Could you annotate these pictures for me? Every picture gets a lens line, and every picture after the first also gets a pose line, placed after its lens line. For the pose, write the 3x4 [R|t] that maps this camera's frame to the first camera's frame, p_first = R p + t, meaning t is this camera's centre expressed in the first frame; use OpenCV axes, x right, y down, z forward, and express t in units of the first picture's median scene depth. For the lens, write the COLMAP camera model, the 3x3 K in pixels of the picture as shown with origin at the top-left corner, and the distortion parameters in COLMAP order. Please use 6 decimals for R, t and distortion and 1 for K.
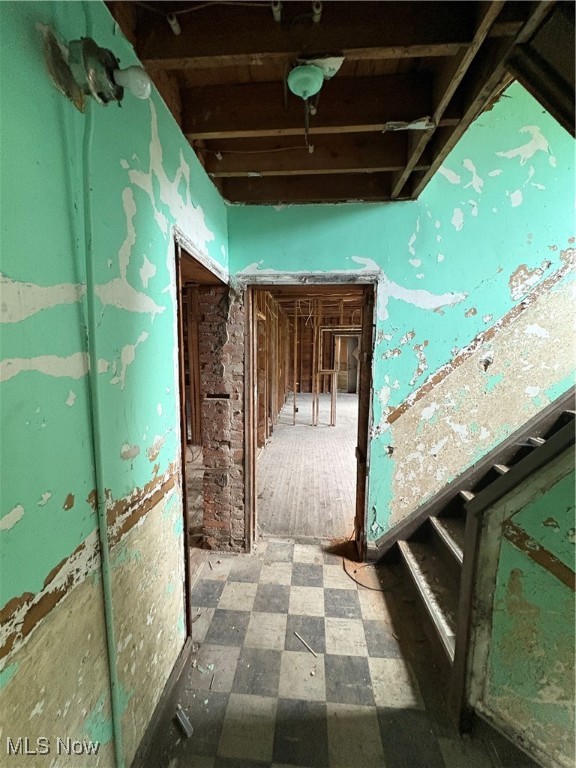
lens RADIAL K [[305.4, 0, 288.0], [0, 305.4, 384.0], [0, 0, 1]] dist [-0.002424, -0.000196]
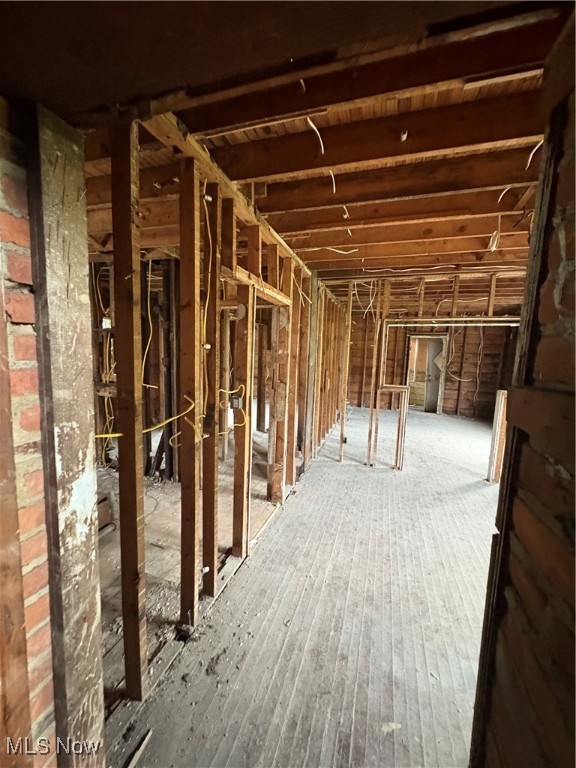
lens RADIAL K [[305.4, 0, 288.0], [0, 305.4, 384.0], [0, 0, 1]] dist [-0.002424, -0.000196]
pose [[0.972889, 0.054715, -0.224707, 0.051991], [-0.056606, 0.998395, -0.001977, -0.032899], [0.224238, 0.014643, 0.974424, 0.295787]]
